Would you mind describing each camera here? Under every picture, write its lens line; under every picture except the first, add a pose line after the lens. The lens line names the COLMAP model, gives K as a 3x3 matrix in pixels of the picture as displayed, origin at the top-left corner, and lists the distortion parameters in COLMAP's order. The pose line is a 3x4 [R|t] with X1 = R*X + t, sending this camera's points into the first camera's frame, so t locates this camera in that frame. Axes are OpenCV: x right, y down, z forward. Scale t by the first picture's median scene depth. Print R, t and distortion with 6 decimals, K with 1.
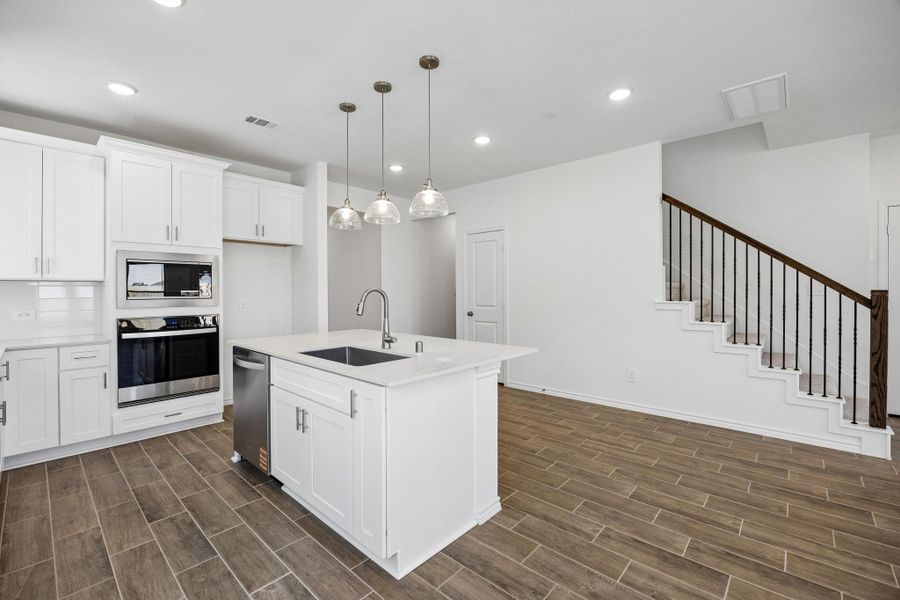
lens RADIAL K [[415.2, 0, 453.5], [0, 415.2, 287.3], [0, 0, 1]] dist [0.085936, -0.000145]
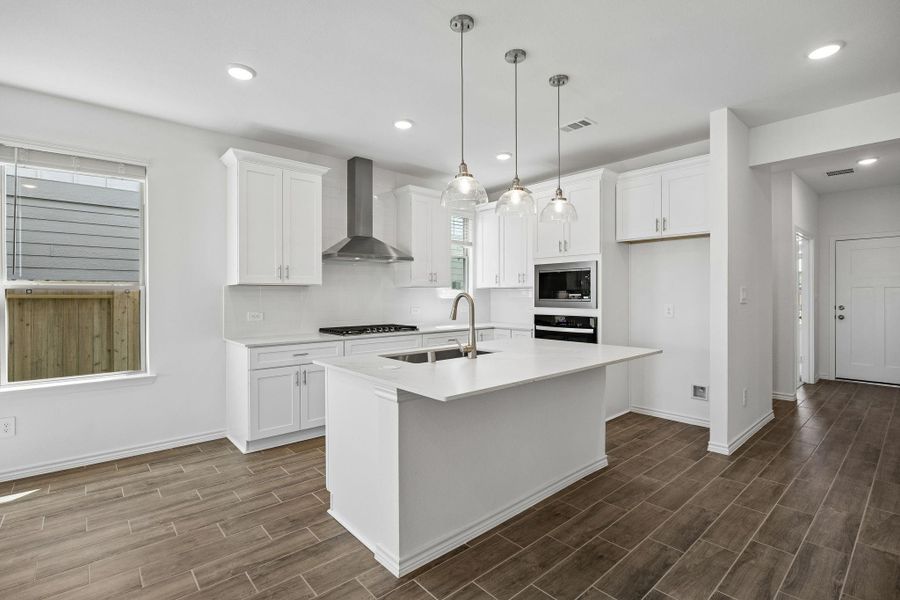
lens RADIAL K [[428.6, 0, 418.3], [0, 428.6, 295.6], [0, 0, 1]] dist [-0.003624, -0.000242]
pose [[-0.148612, 0.006442, -0.988875, 0.712508], [0.011542, 0.999922, 0.004779, 0.001469], [0.988828, -0.010703, -0.148675, 0.932753]]
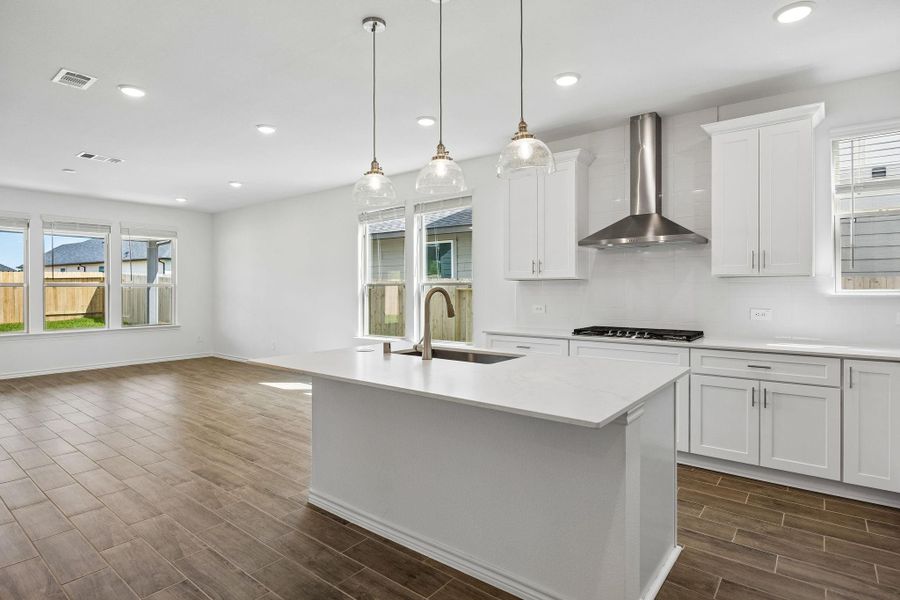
lens RADIAL K [[449.4, 0, 451.5], [0, 449.4, 291.6], [0, 0, 1]] dist [-0.024994, -0.000236]
pose [[-0.997122, 0.009112, -0.075261, -0.129821], [0.009434, 0.999948, -0.003927, 0.011944], [0.075221, -0.004626, -0.997156, 1.713181]]
